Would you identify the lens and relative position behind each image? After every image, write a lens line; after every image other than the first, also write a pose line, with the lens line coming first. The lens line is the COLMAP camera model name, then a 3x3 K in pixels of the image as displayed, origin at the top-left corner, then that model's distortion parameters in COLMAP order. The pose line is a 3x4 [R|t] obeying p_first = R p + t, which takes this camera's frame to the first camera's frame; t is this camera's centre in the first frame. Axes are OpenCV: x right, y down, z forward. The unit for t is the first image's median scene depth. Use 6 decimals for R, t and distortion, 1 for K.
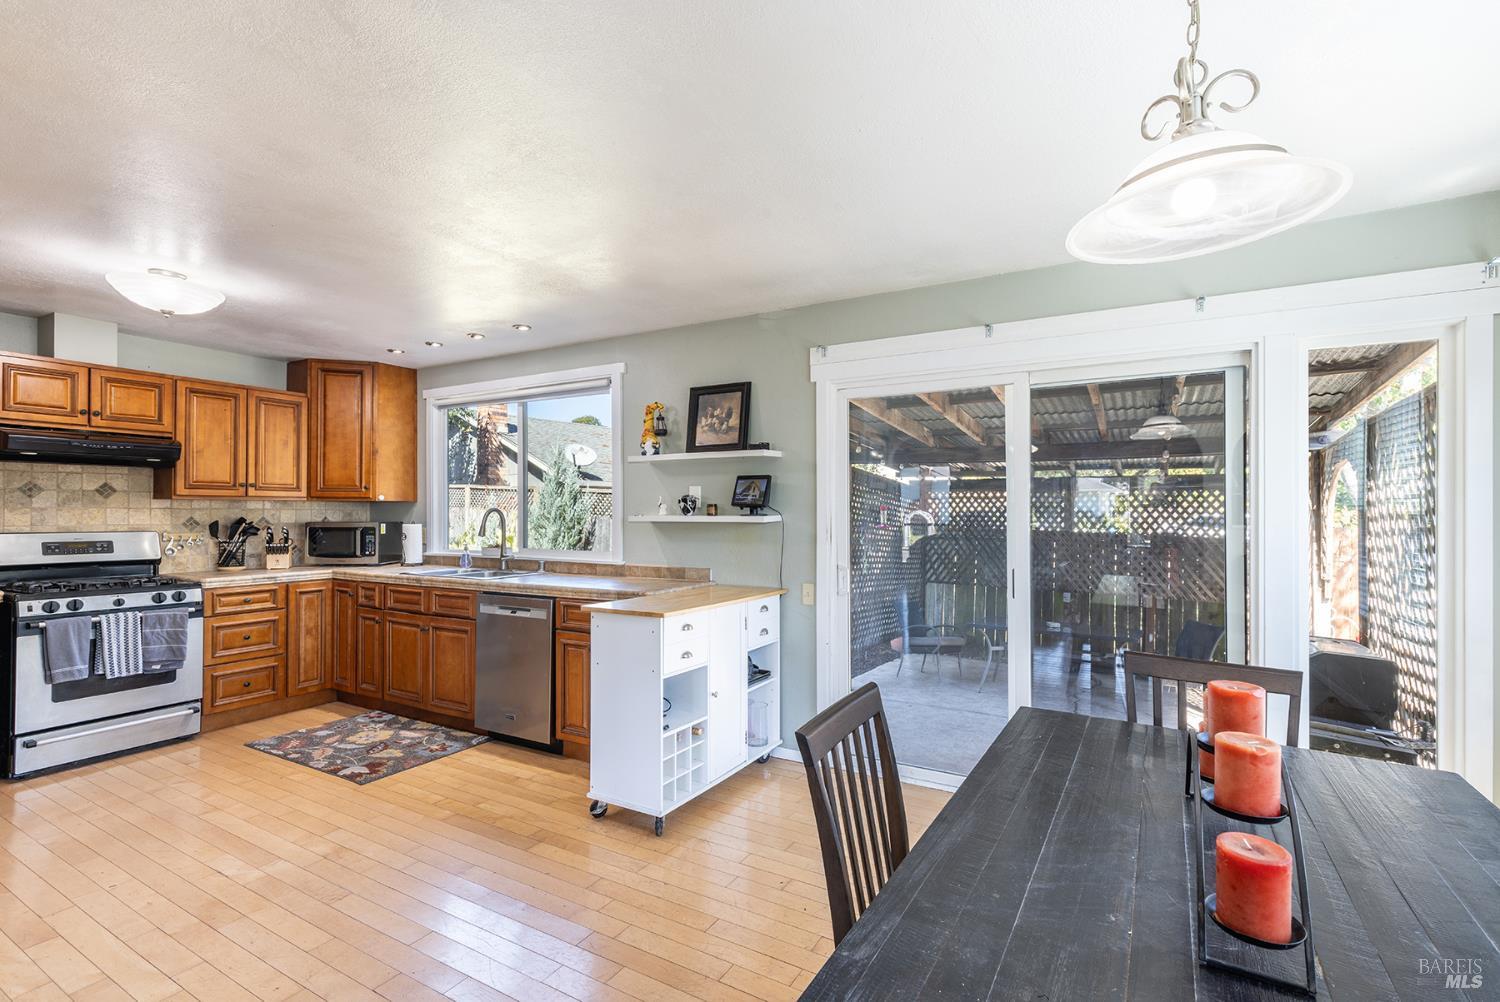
lens RADIAL K [[678.3, 0, 759.2], [0, 678.3, 505.7], [0, 0, 1]] dist [0.004082, 0.000848]
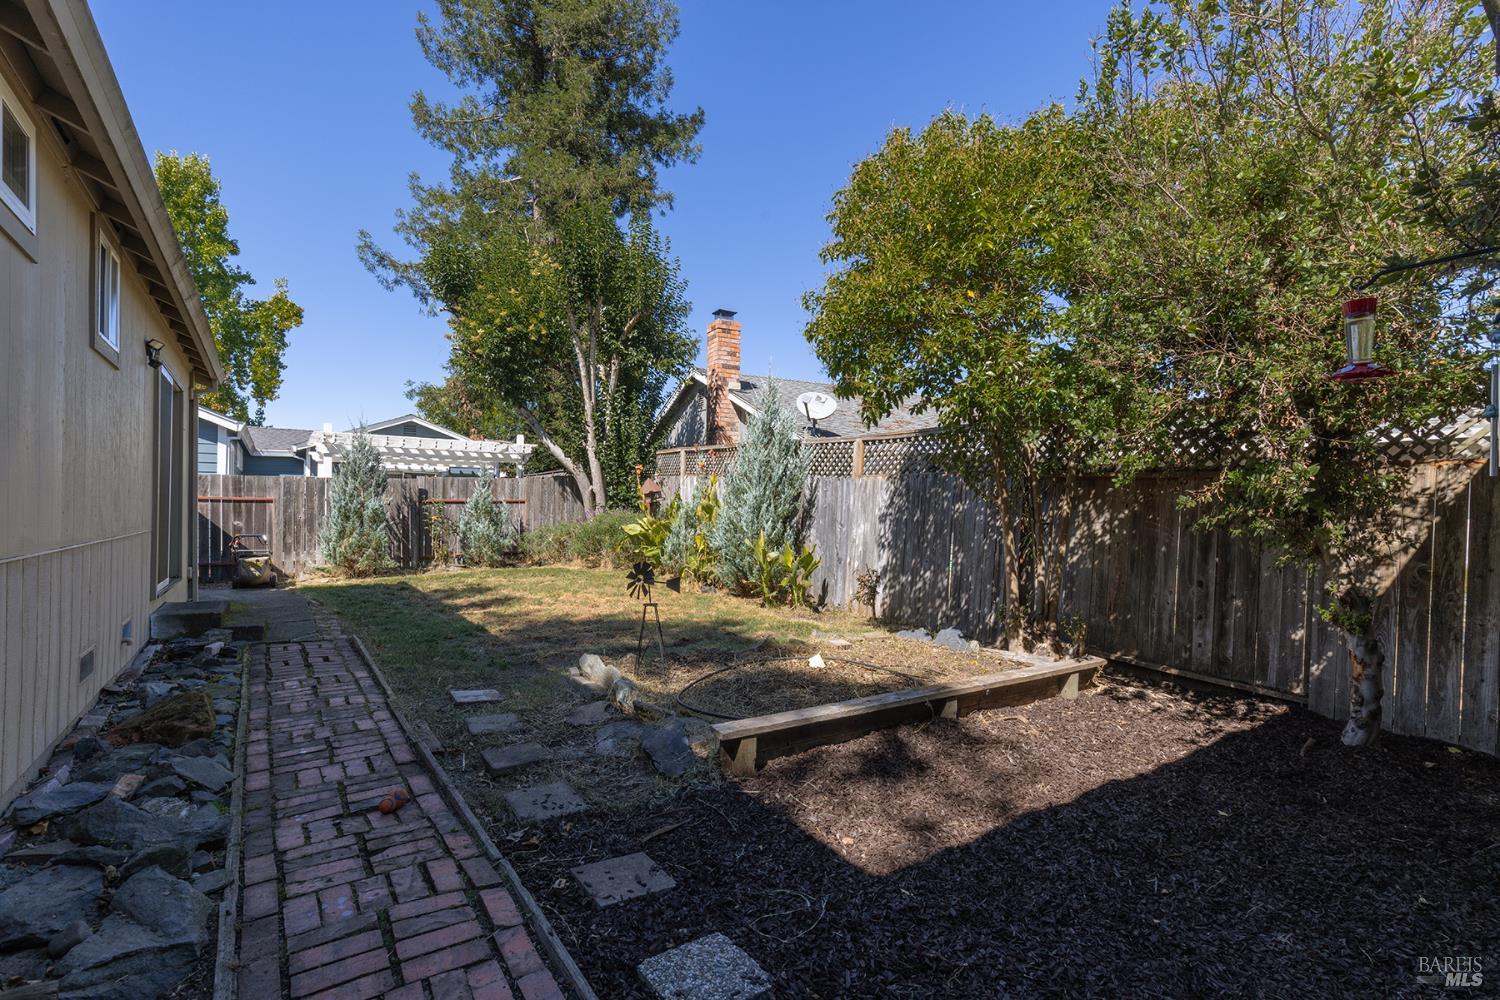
lens RADIAL K [[678.3, 0, 750.2], [0, 678.3, 506.8], [0, 0, 1]] dist [0.004082, 0.000848]
pose [[0.908034, 0.009066, -0.418799, -0.048695], [-0.007199, 0.999956, 0.006039, 0.147509], [0.418835, -0.002469, 0.908059, 1.198112]]
